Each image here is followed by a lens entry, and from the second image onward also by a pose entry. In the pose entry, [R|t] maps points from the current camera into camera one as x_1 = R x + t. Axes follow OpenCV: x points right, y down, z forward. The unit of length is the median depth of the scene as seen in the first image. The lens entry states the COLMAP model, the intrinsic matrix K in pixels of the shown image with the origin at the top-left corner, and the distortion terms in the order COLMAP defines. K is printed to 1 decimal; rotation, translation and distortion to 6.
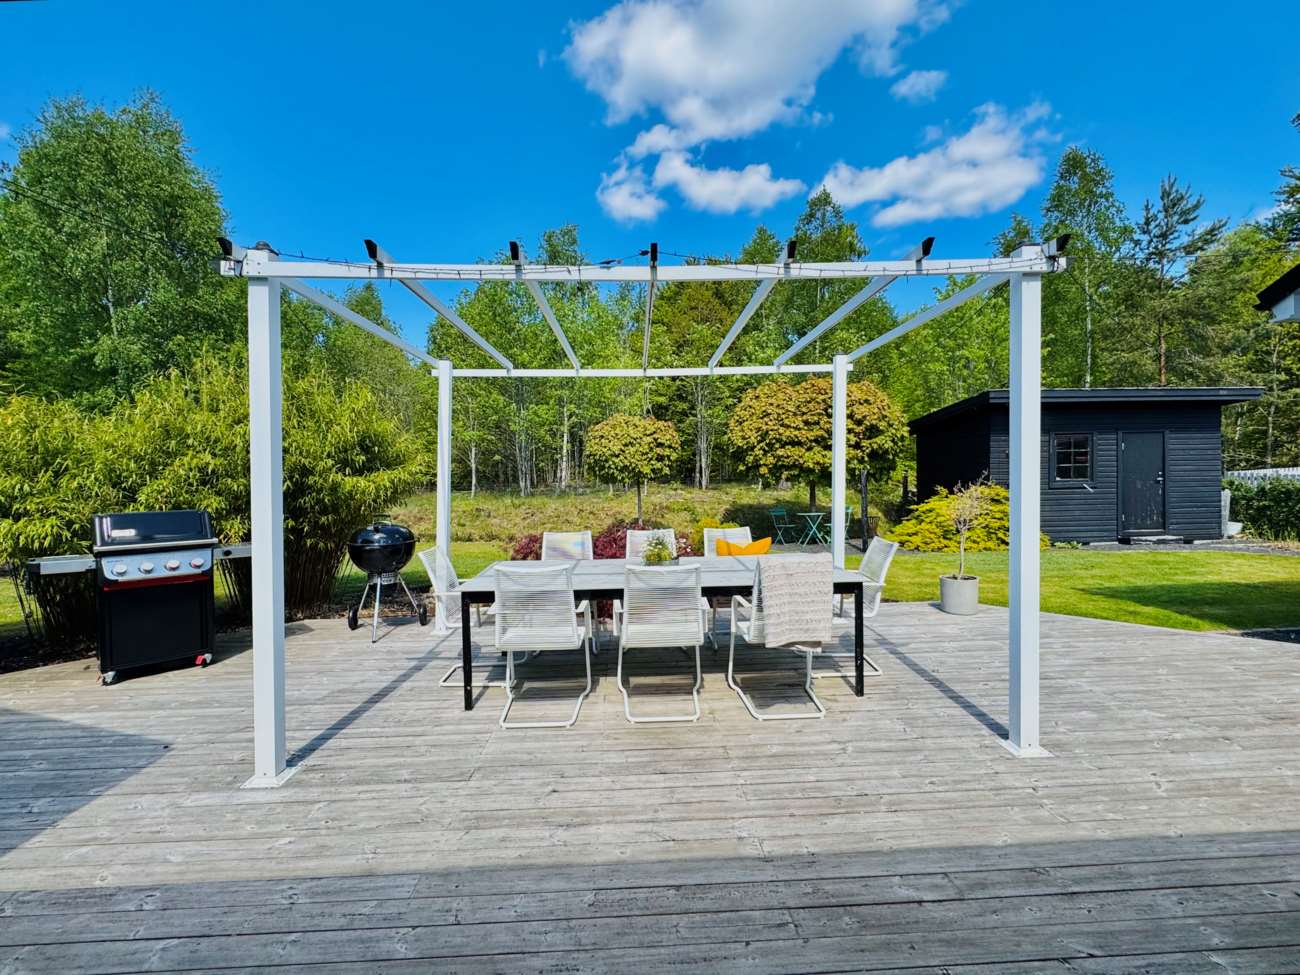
lens RADIAL K [[567.8, 0, 650.0], [0, 567.8, 487.5], [0, 0, 1]] dist [-0.000001, -0.000013]
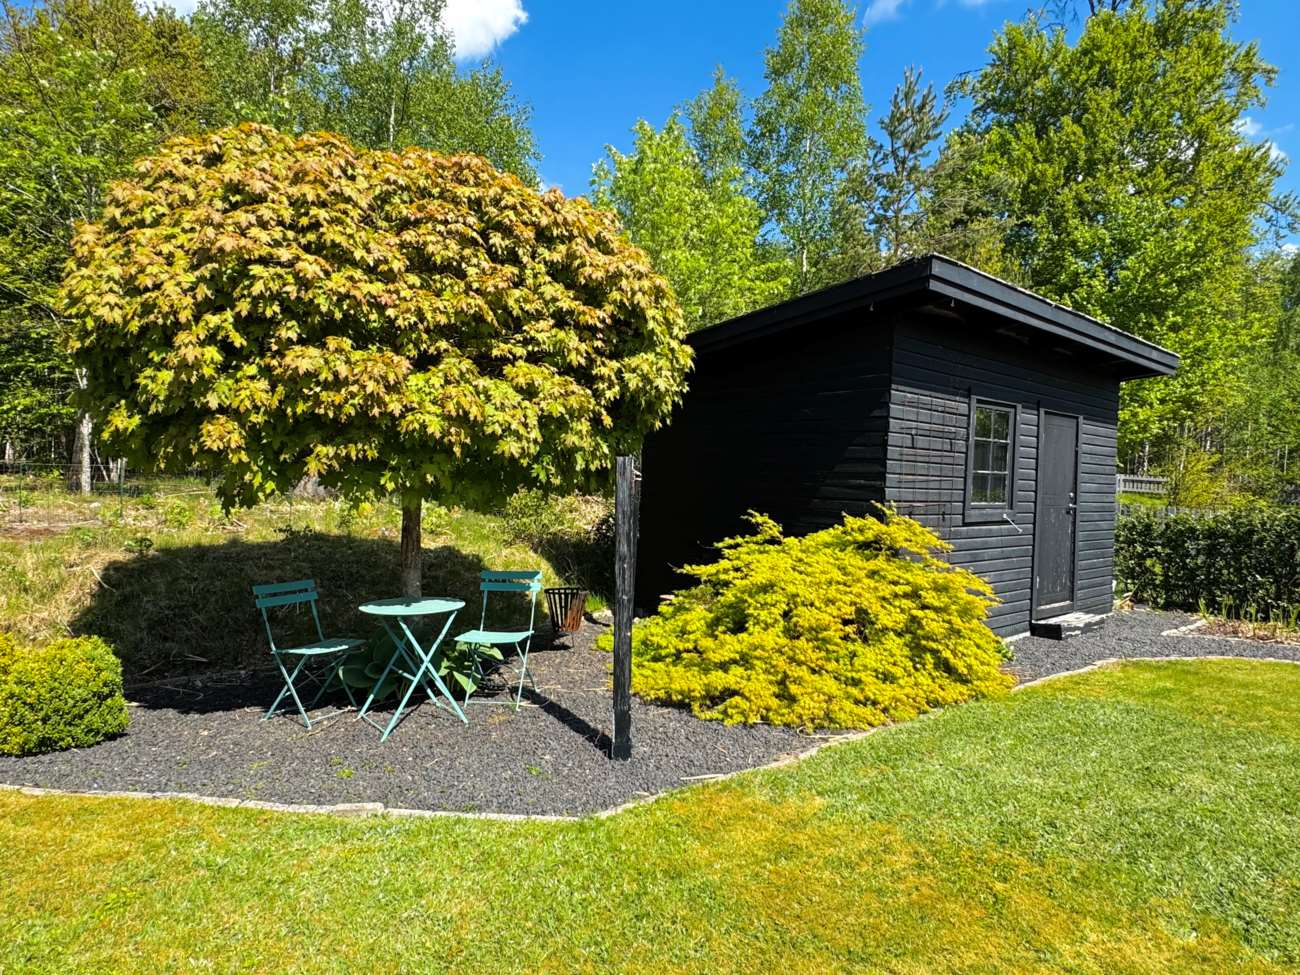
lens RADIAL K [[750.7, 0, 650.0], [0, 750.7, 487.5], [0, 0, 1]] dist [0.001559, 0.000481]
pose [[0.787690, 0.031852, 0.615247, 0.154302], [-0.028932, 0.999473, -0.014702, -0.009821], [-0.615391, -0.006219, 0.788197, 0.670081]]
